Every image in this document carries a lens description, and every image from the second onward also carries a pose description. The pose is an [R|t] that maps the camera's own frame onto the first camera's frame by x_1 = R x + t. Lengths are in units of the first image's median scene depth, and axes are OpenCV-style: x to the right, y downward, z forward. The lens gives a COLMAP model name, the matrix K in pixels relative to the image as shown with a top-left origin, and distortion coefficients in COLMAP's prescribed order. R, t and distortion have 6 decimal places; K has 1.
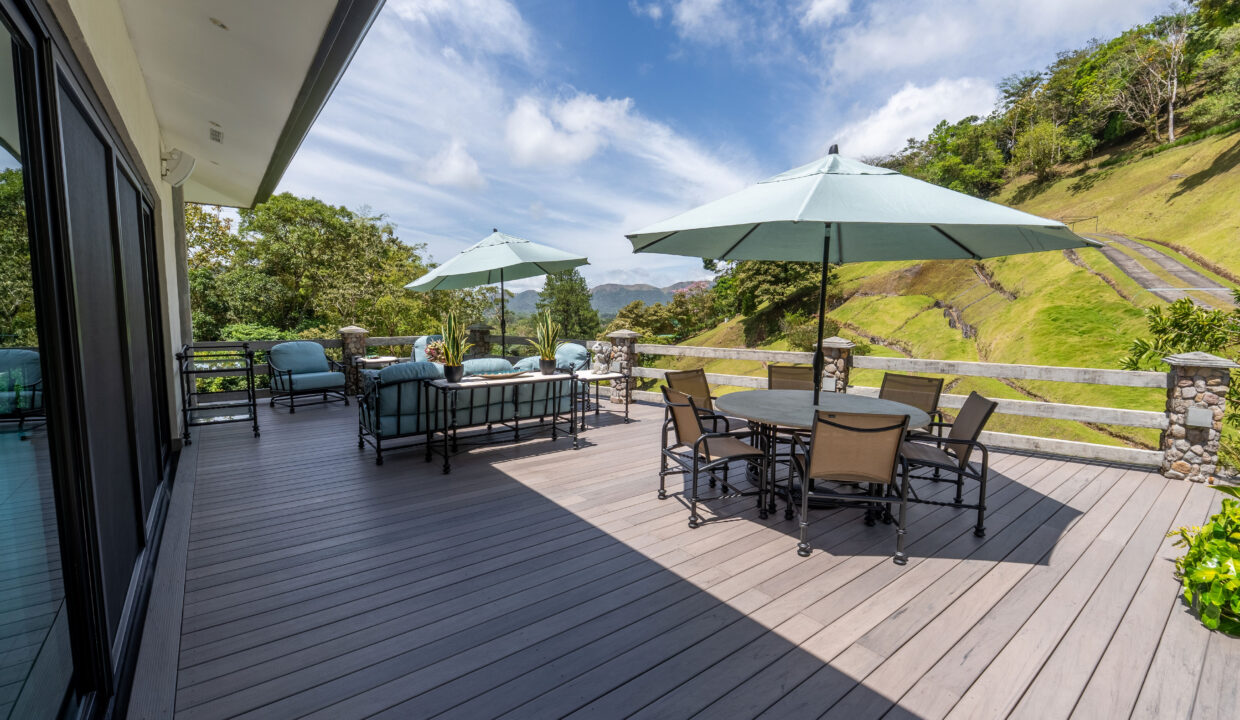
lens RADIAL K [[521.6, 0, 612.8], [0, 521.6, 360.6], [0, 0, 1]] dist [-0.005335, -0.000353]
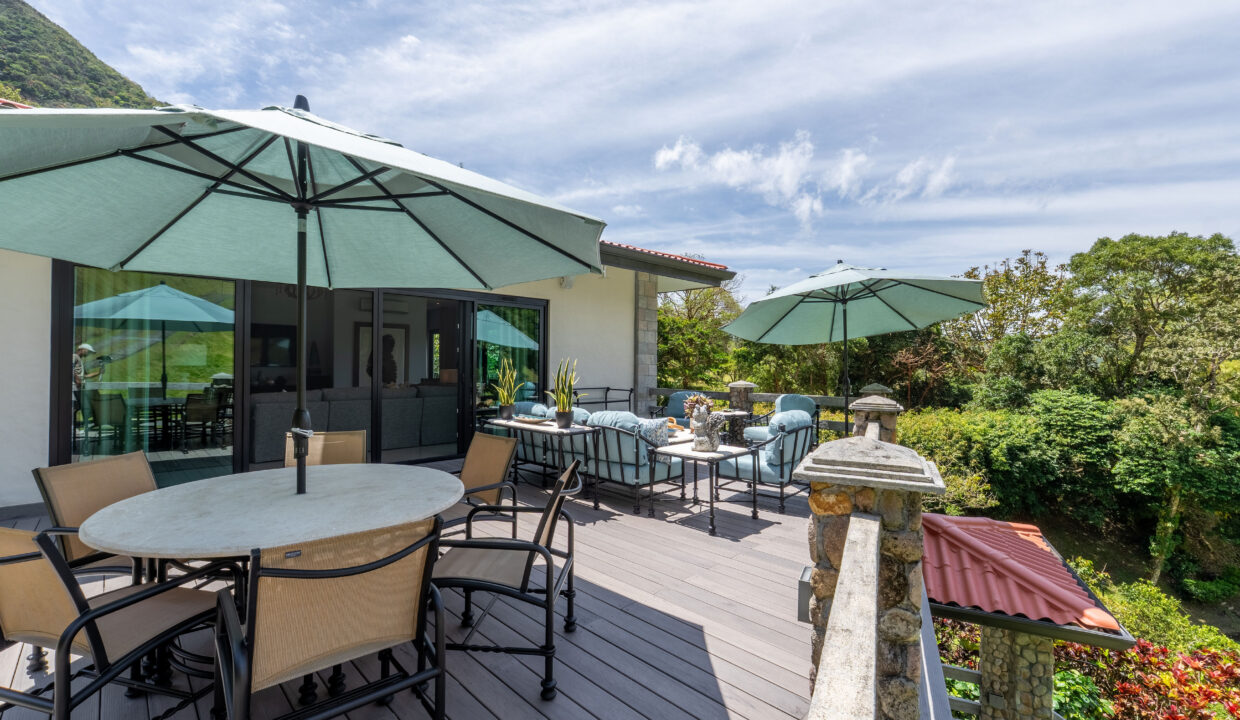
lens RADIAL K [[521.6, 0, 612.8], [0, 521.6, 360.6], [0, 0, 1]] dist [-0.005335, -0.000353]
pose [[0.146923, -0.021113, -0.988923, 0.171010], [-0.103729, 0.993931, -0.036631, -0.014297], [0.983694, 0.107961, 0.143841, 0.200298]]
